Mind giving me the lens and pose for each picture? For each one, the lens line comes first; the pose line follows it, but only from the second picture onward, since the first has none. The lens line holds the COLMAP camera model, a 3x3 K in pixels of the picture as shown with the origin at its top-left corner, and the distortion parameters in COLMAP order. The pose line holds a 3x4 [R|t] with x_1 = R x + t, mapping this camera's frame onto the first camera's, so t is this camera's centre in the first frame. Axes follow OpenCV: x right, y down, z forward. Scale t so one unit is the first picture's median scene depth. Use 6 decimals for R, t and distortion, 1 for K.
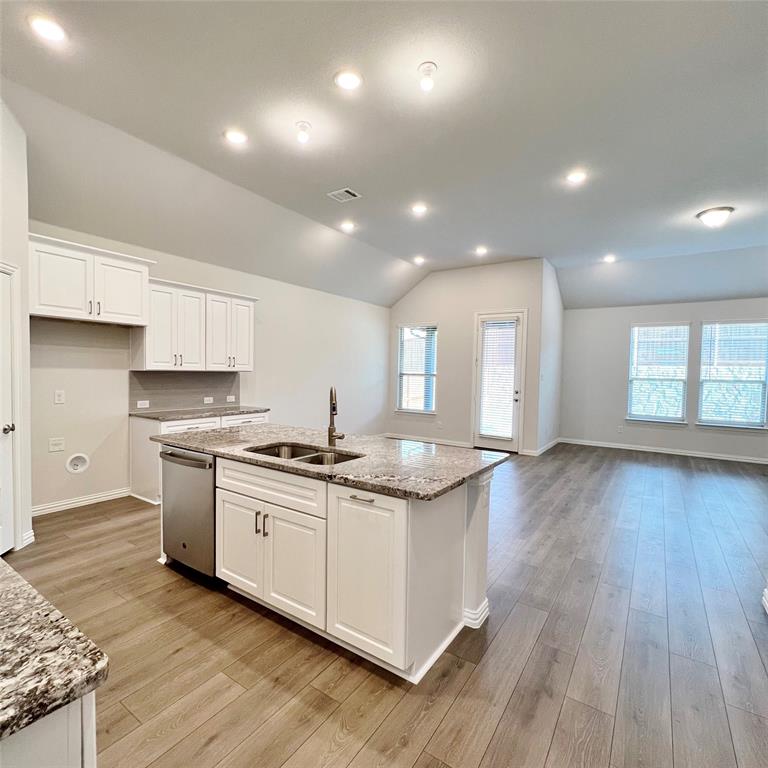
lens RADIAL K [[409.7, 0, 383.1], [0, 409.7, 386.4], [0, 0, 1]] dist [-0.001957, 0.000617]
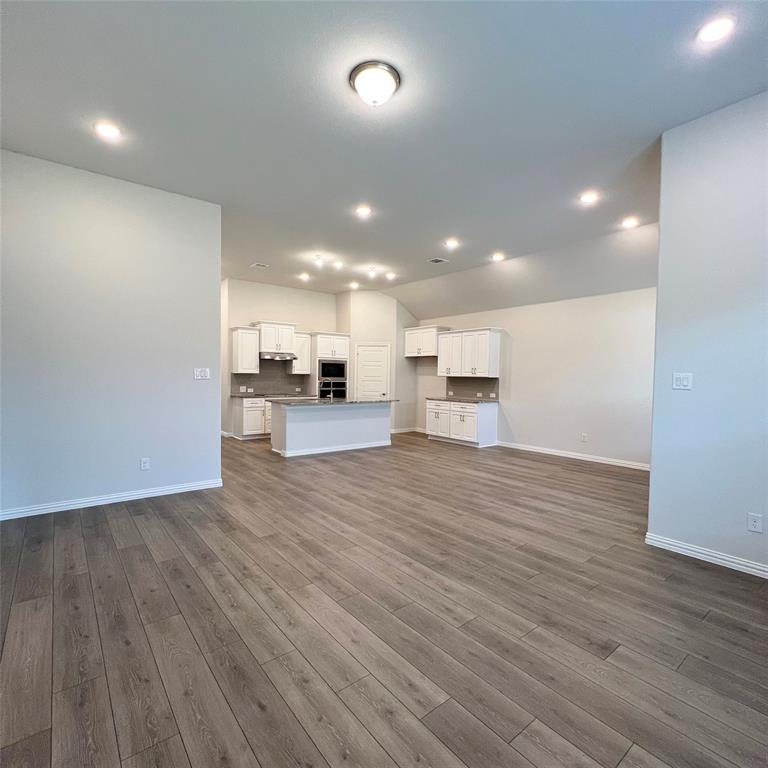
lens RADIAL K [[409.7, 0, 383.1], [0, 409.7, 386.5], [0, 0, 1]] dist [-0.001957, 0.000617]
pose [[-0.298353, 0.002968, -0.954451, 1.376567], [-0.055284, 0.998263, 0.020385, -0.013174], [0.952853, 0.058848, -0.297670, 1.228176]]
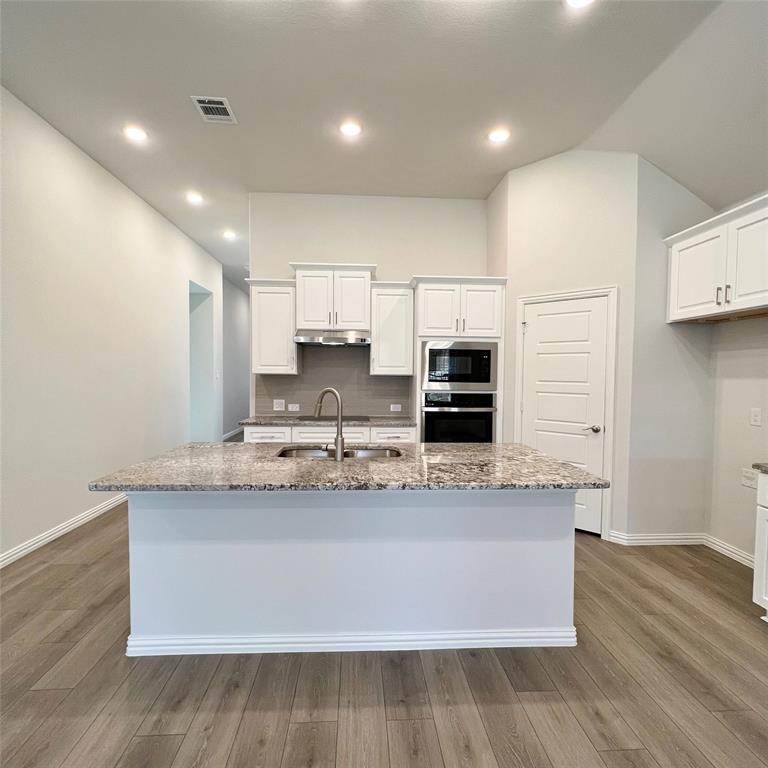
lens RADIAL K [[409.7, 0, 381.5], [0, 409.7, 386.8], [0, 0, 1]] dist [-0.001957, 0.000617]
pose [[-0.793725, -0.007704, -0.608228, 0.179518], [-0.046150, 0.997800, 0.047586, -0.027574], [0.606523, 0.065840, -0.792335, 0.971831]]
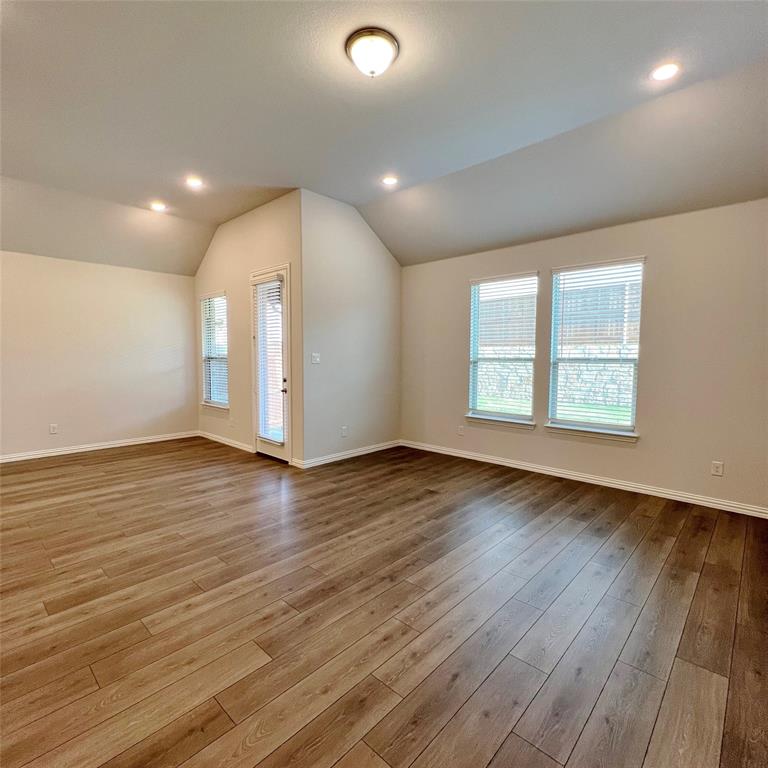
lens RADIAL K [[409.7, 0, 382.8], [0, 409.7, 386.3], [0, 0, 1]] dist [-0.001957, 0.000617]
pose [[0.987341, -0.006889, -0.158462, 0.925505], [0.012253, 0.999384, 0.032897, 0.005198], [0.158138, -0.034422, 0.986817, 0.462476]]
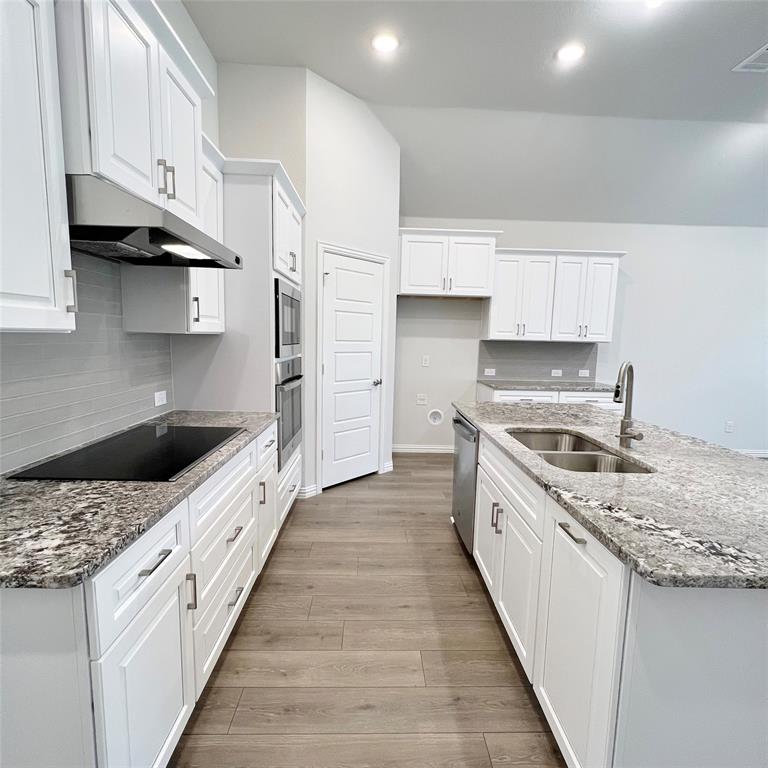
lens RADIAL K [[409.7, 0, 383.0], [0, 409.7, 385.9], [0, 0, 1]] dist [-0.001957, 0.000617]
pose [[0.582479, 0.093788, -0.807417, 0.107216], [-0.041788, 0.995463, 0.085485, 0.000046], [0.811771, -0.016053, 0.583756, 0.149788]]
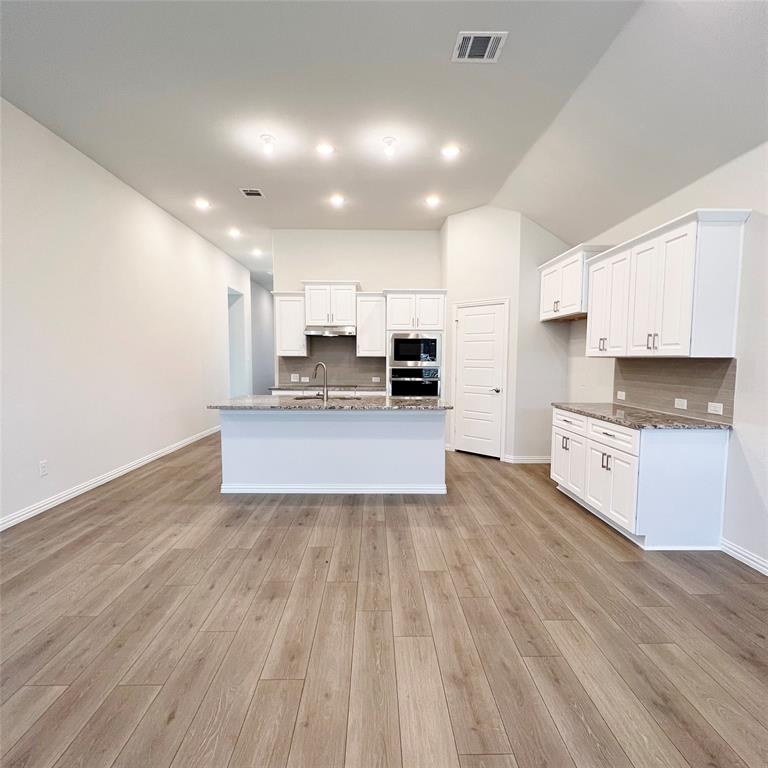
lens RADIAL K [[409.7, 0, 382.5], [0, 409.7, 385.5], [0, 0, 1]] dist [-0.001957, 0.000617]
pose [[-0.817550, 0.016224, -0.575629, 0.342101], [-0.040220, 0.995553, 0.085183, -0.032069], [0.574451, 0.092793, -0.813262, 1.368744]]
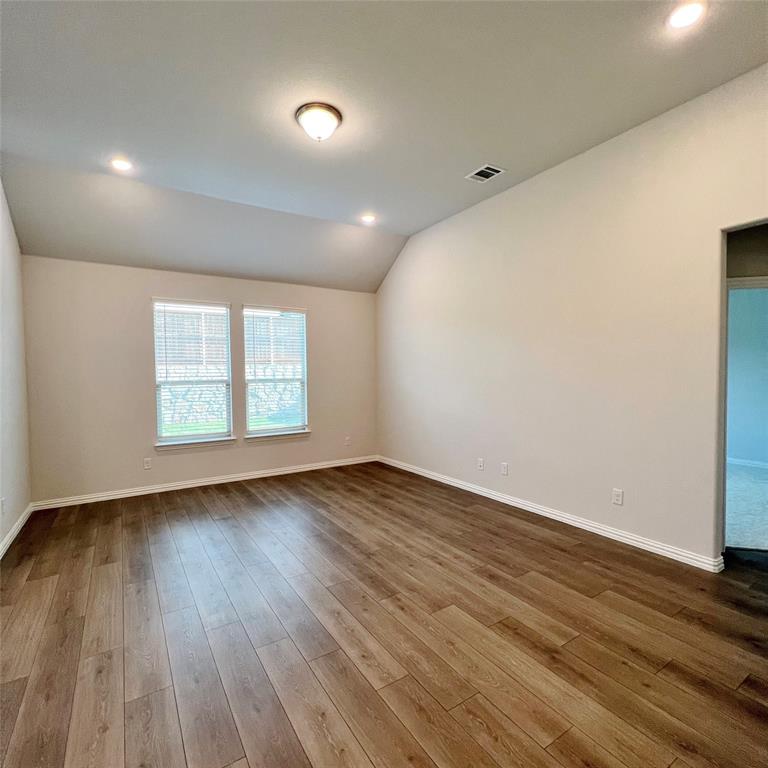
lens RADIAL K [[409.7, 0, 382.2], [0, 409.7, 386.2], [0, 0, 1]] dist [-0.001957, 0.000617]
pose [[0.397070, -0.054849, 0.916148, 0.252125], [0.055263, 0.997830, 0.035787, -0.027166], [-0.916123, 0.036419, 0.399239, 0.686040]]
